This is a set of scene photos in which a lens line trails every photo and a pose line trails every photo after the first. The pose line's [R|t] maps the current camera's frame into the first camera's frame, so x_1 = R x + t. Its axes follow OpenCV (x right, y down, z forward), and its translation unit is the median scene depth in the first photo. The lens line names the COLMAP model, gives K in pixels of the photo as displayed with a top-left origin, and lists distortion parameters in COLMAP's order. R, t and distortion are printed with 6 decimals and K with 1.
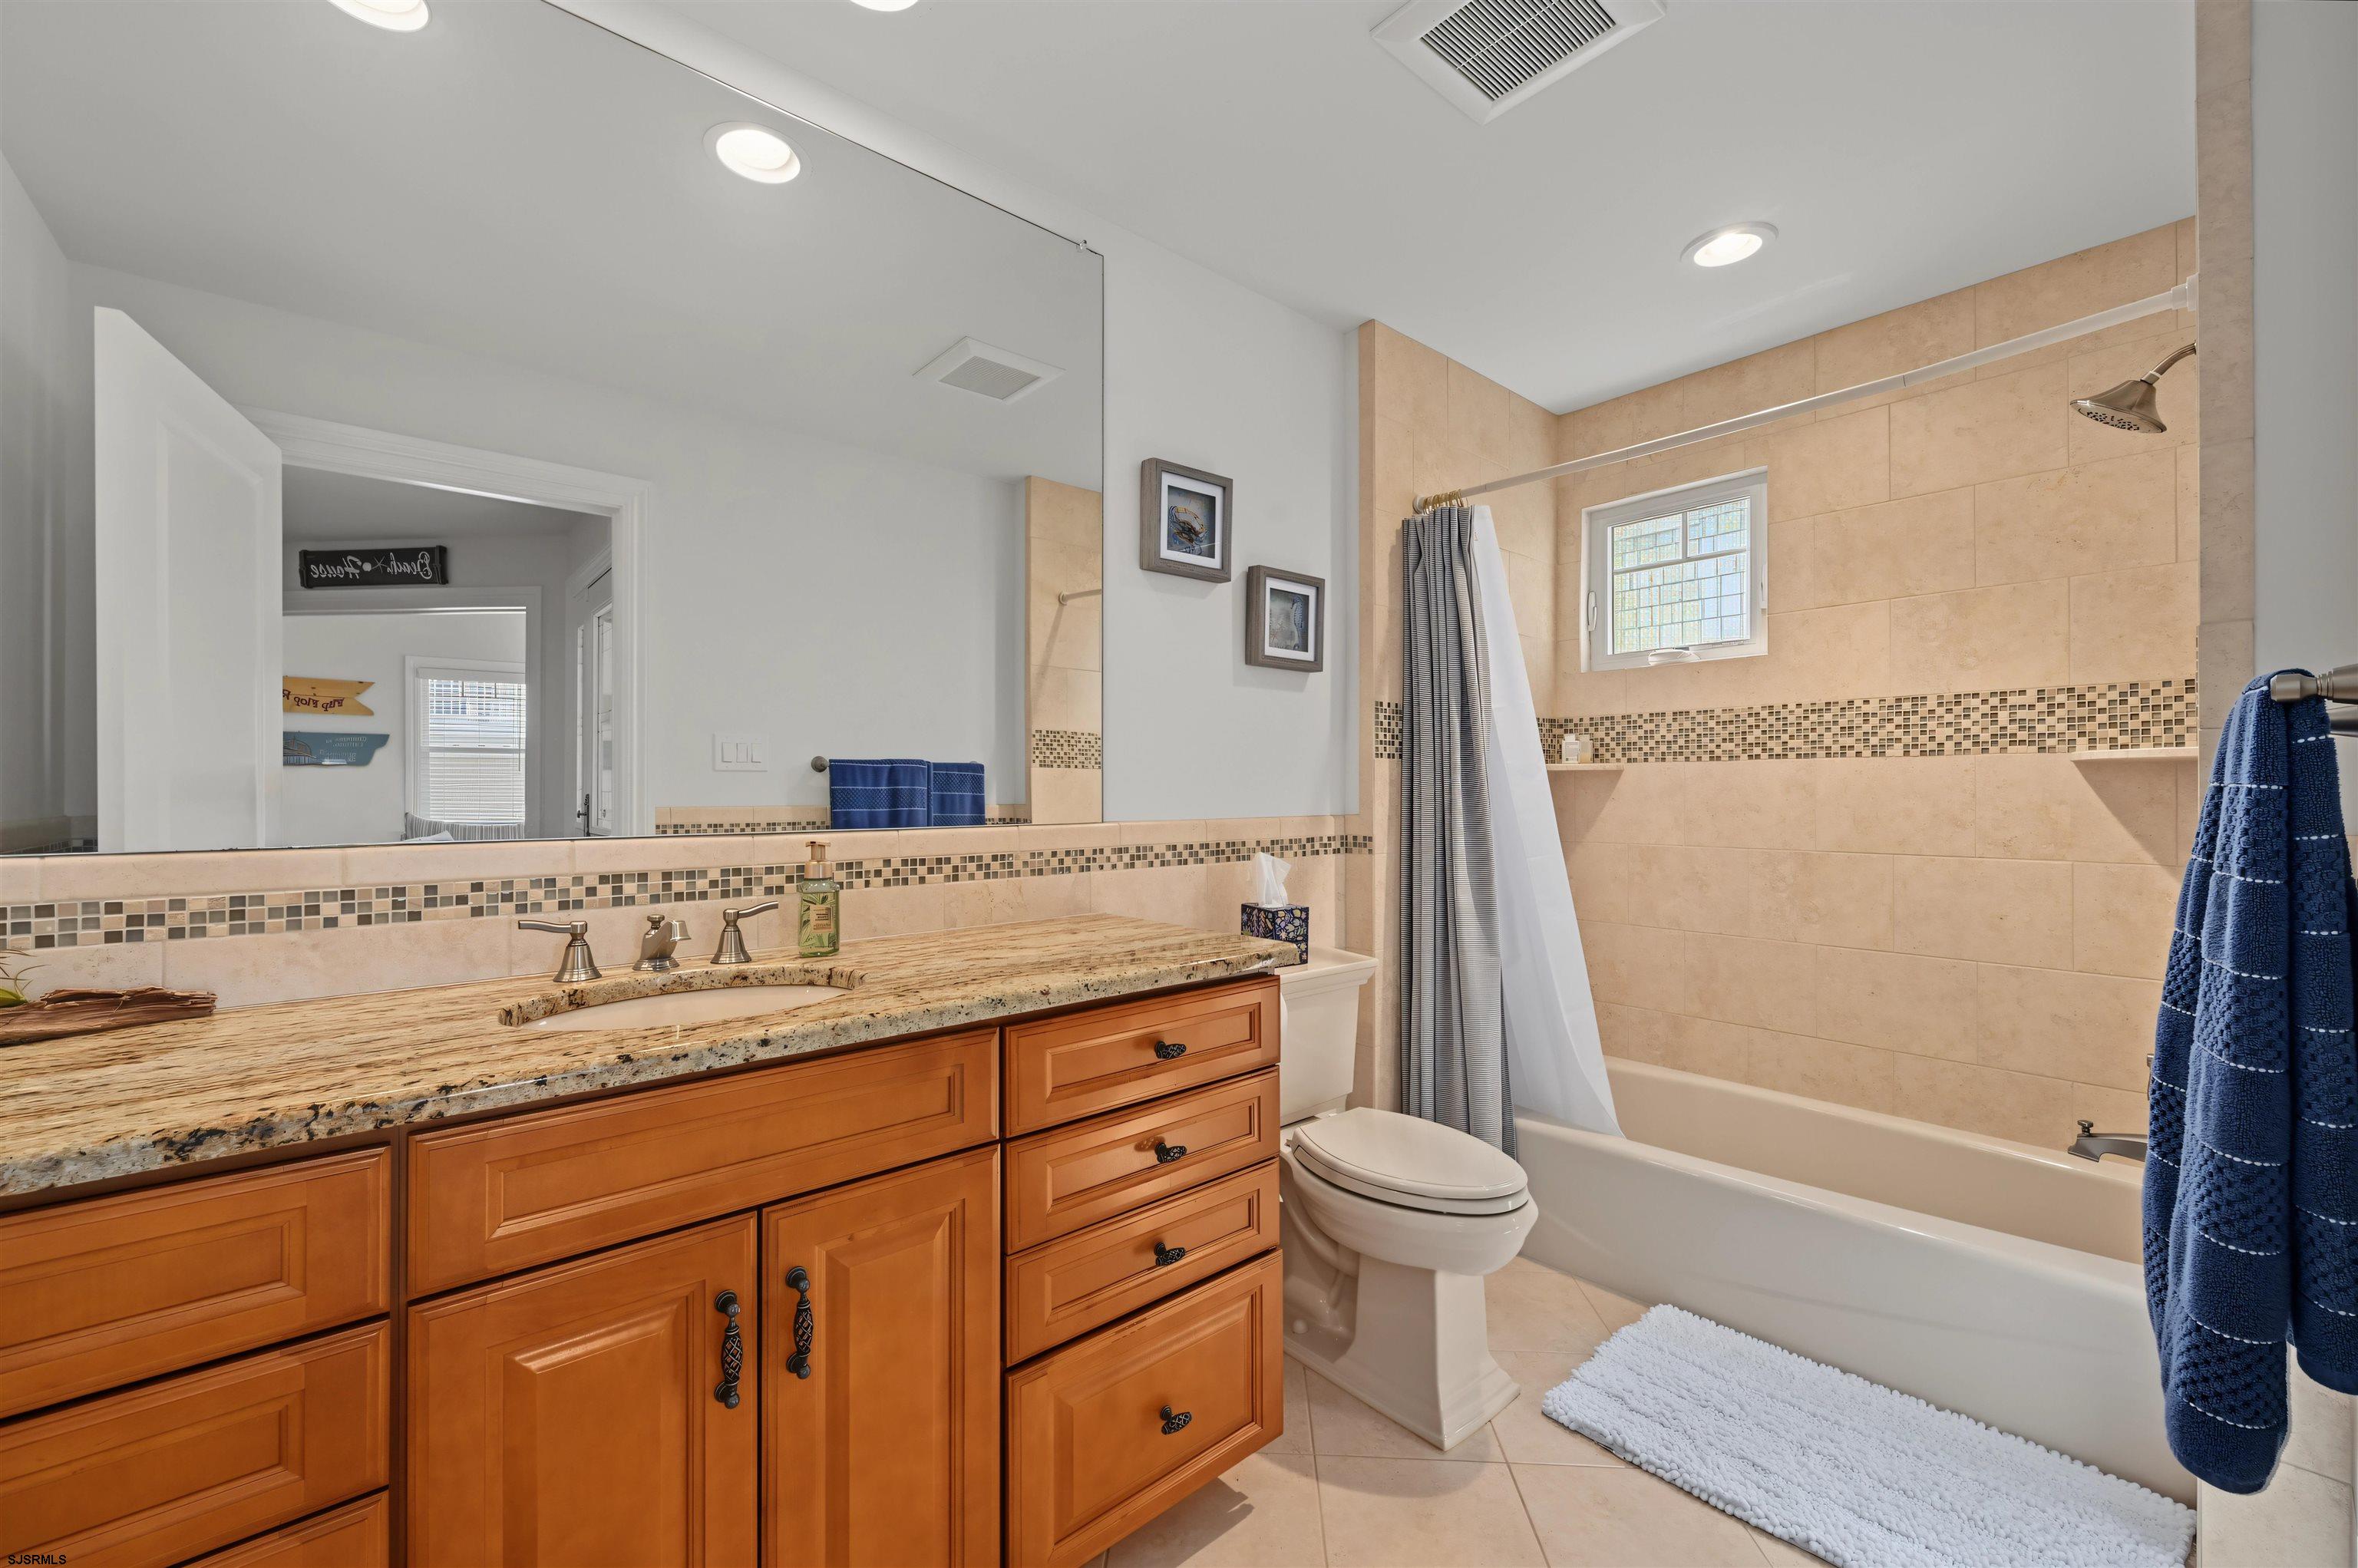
lens RADIAL K [[933.4, 0, 1176.3], [0, 933.4, 791.0], [0, 0, 1]] dist [-0.001795, 0.000303]
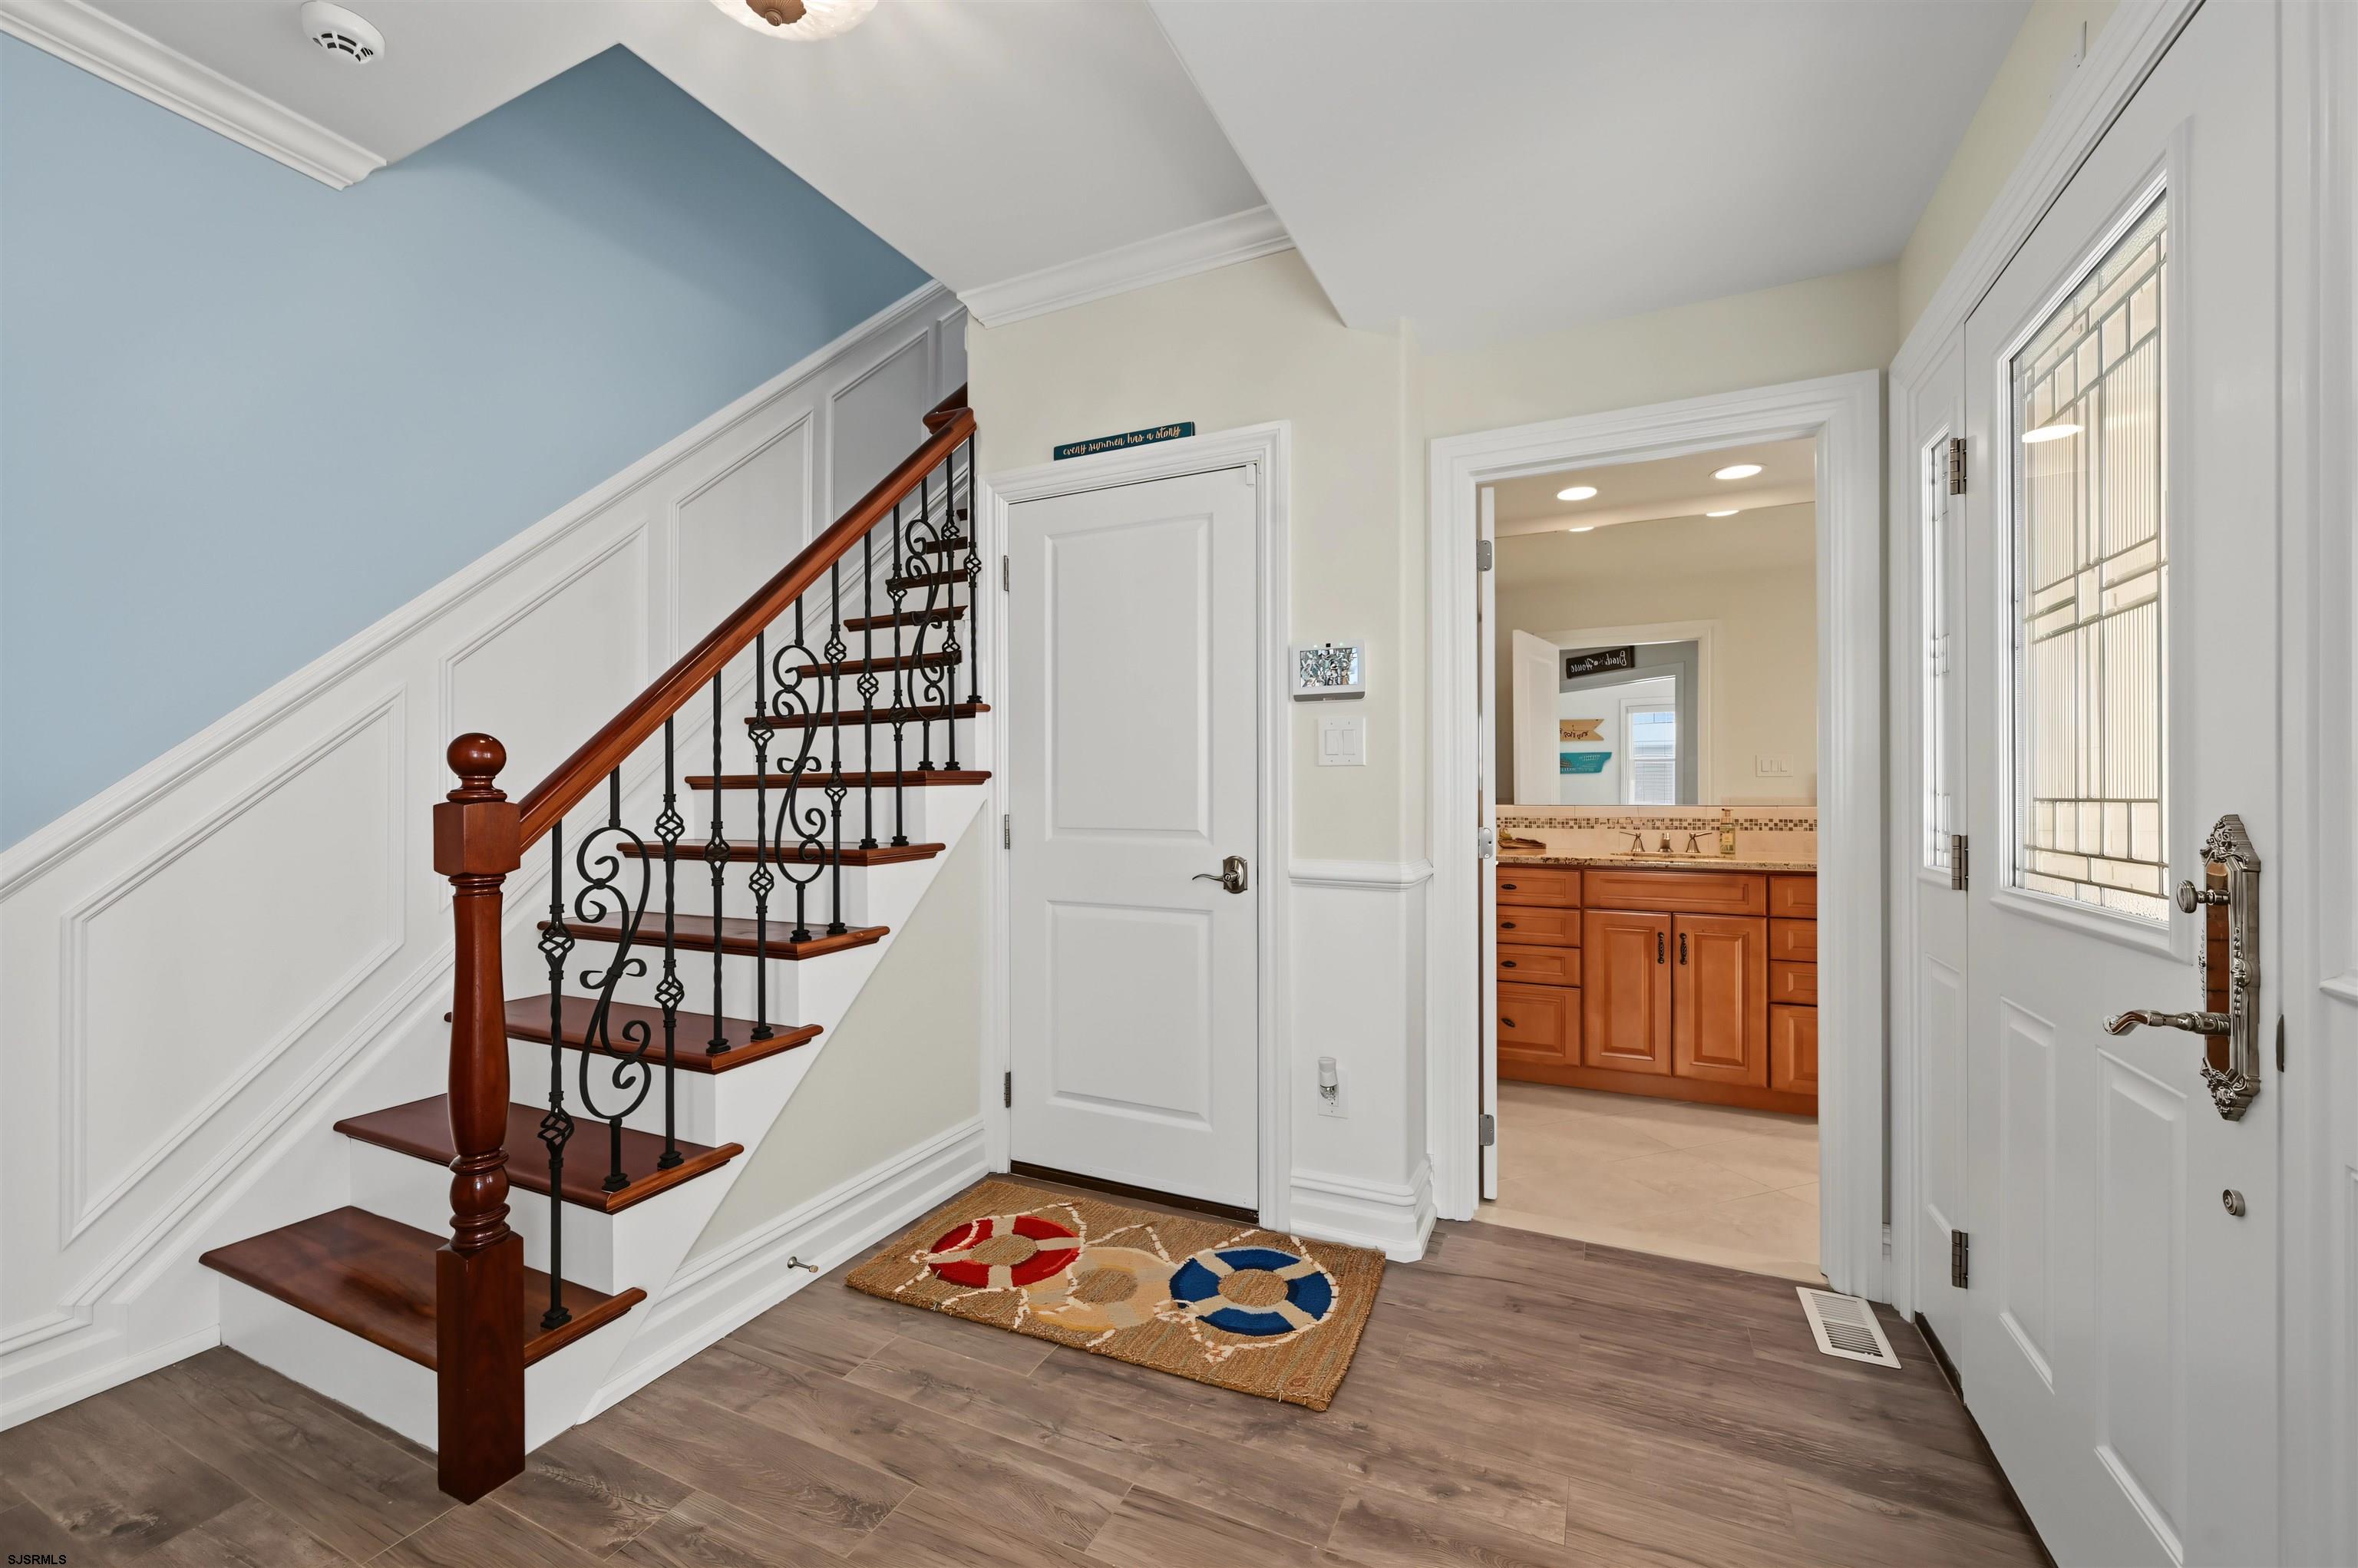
lens RADIAL K [[933.4, 0, 1176.3], [0, 933.4, 791.0], [0, 0, 1]] dist [-0.001795, 0.000303]
pose [[0.406427, 0.001156, -0.913683, 0.872998], [0.002146, 0.999995, 0.002220, -0.000532], [0.913681, -0.002863, 0.406423, -0.918652]]
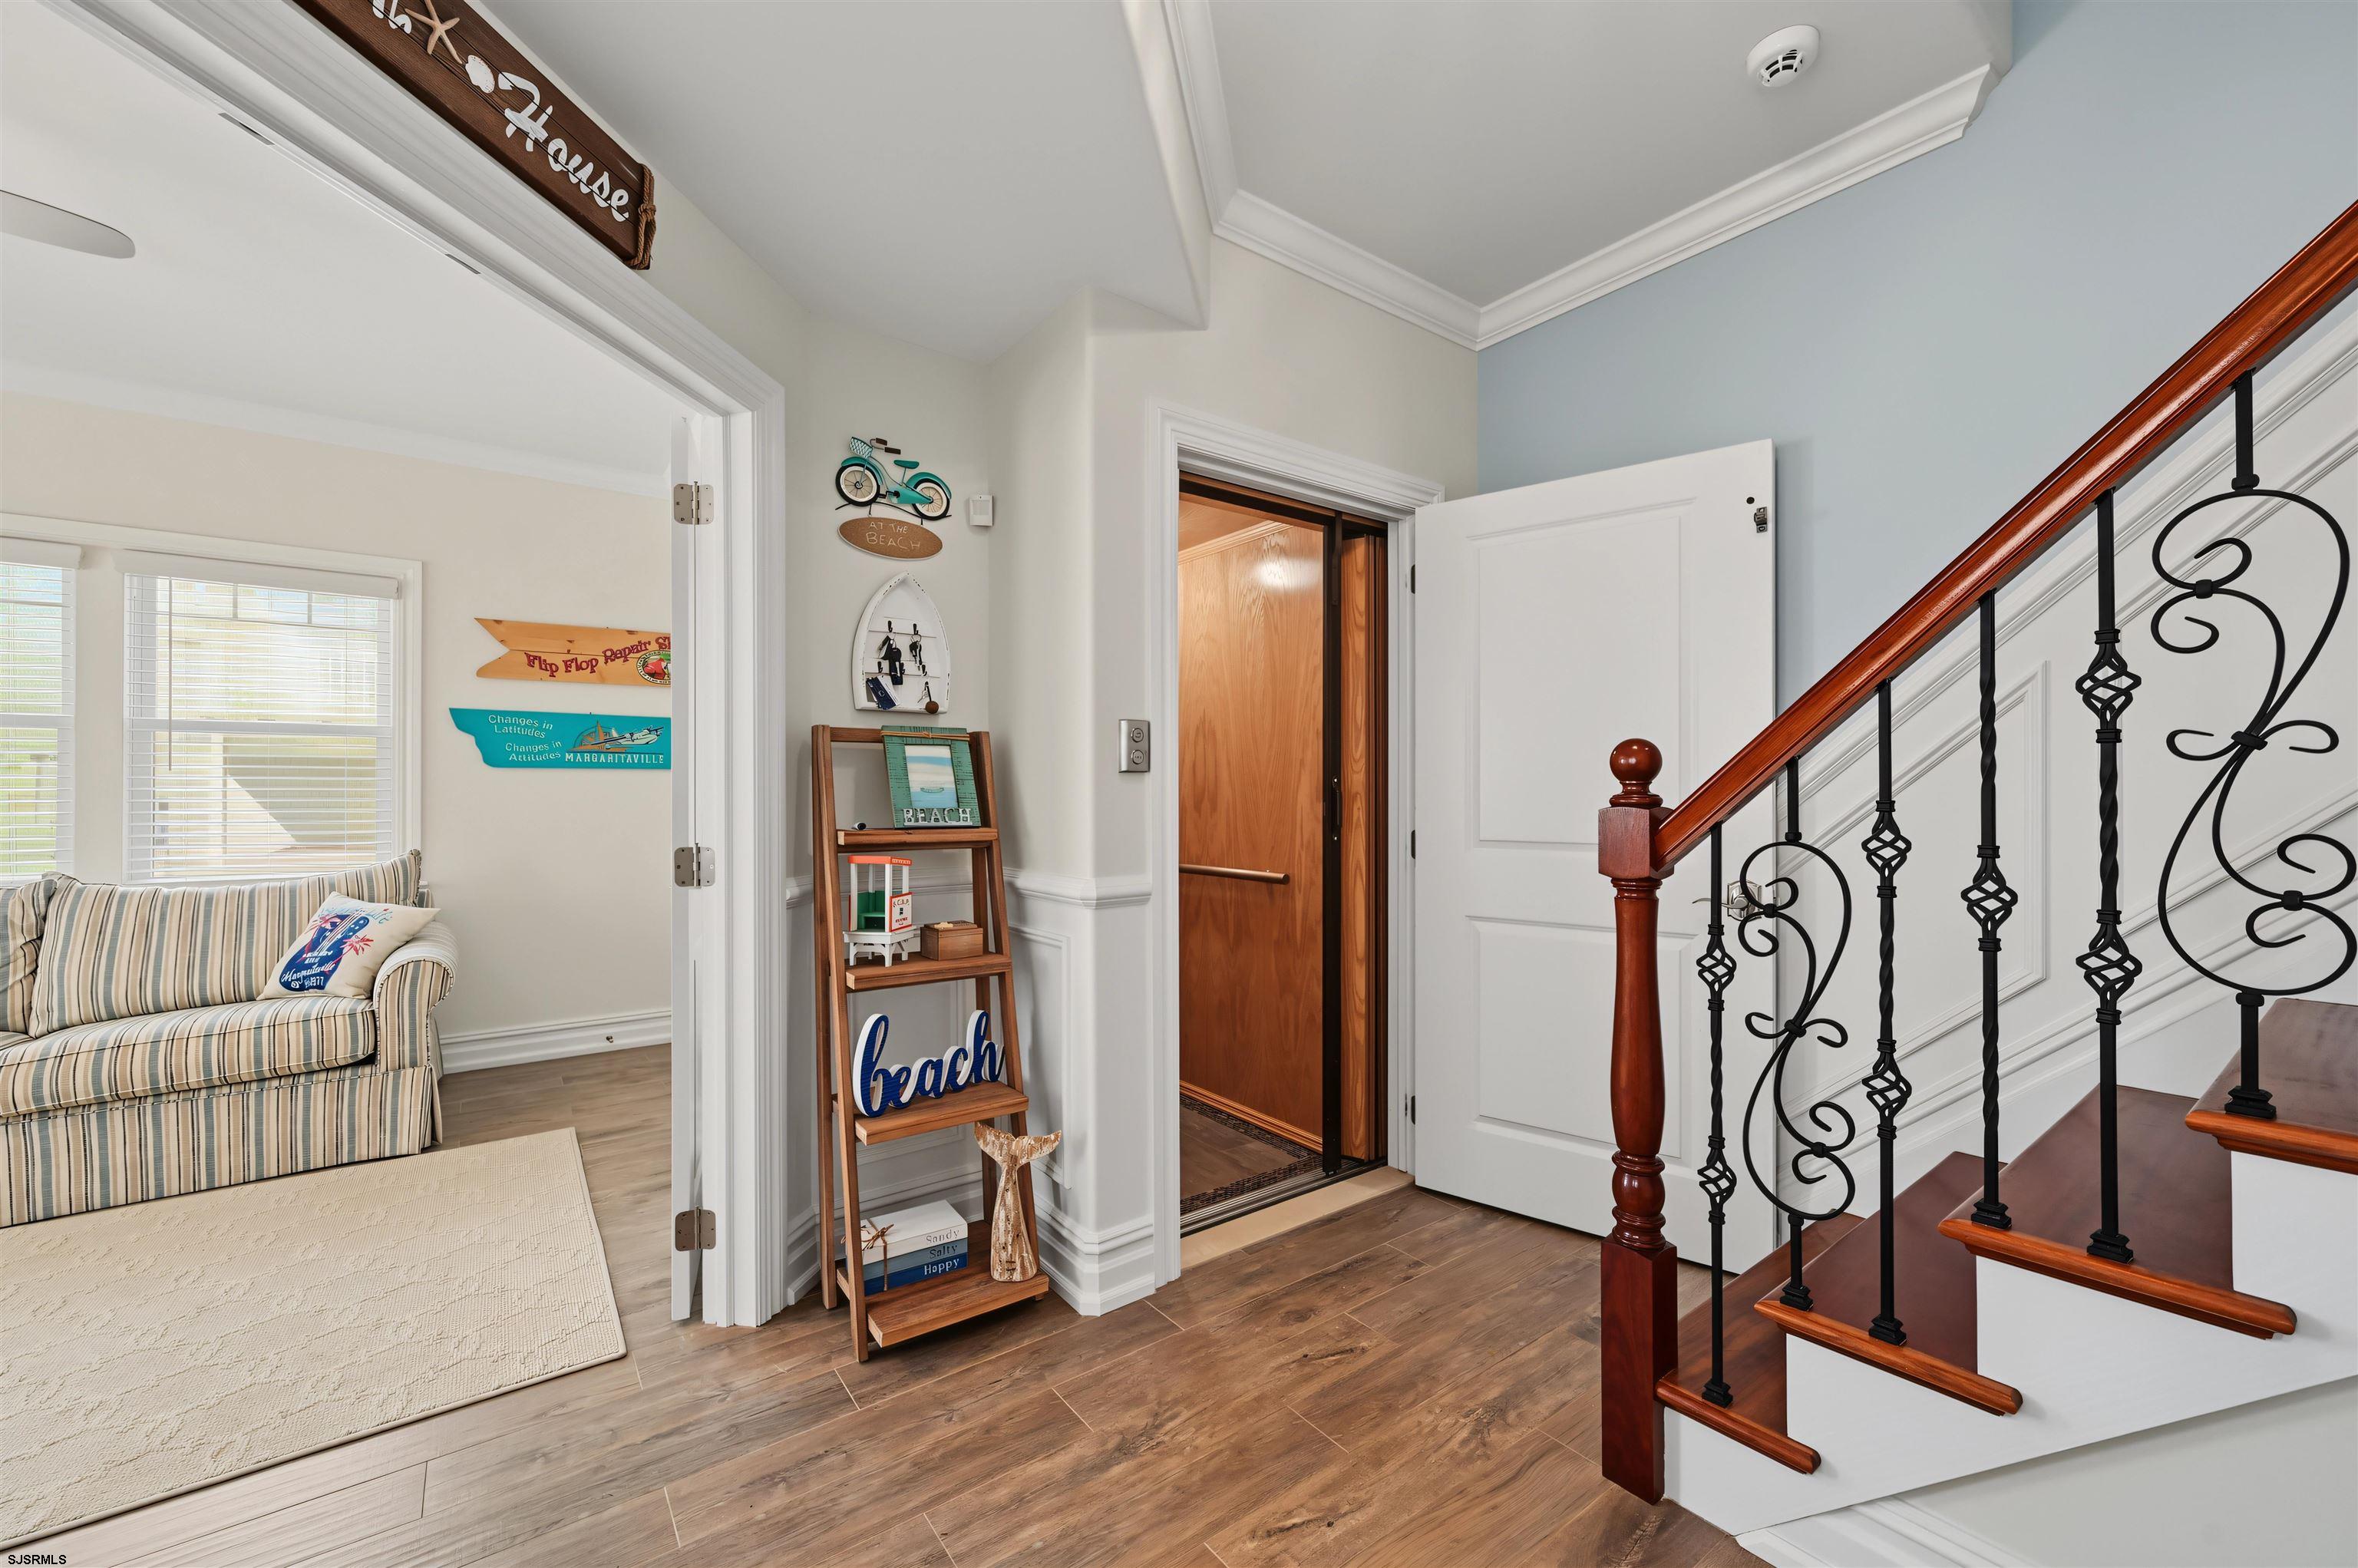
lens RADIAL K [[933.4, 0, 1176.3], [0, 933.4, 791.0], [0, 0, 1]] dist [-0.001795, 0.000303]
pose [[-0.997528, 0.006740, 0.069940, 0.308610], [0.006400, 0.999967, -0.005077, -0.002459], [-0.069972, -0.004616, -0.997538, -0.372899]]
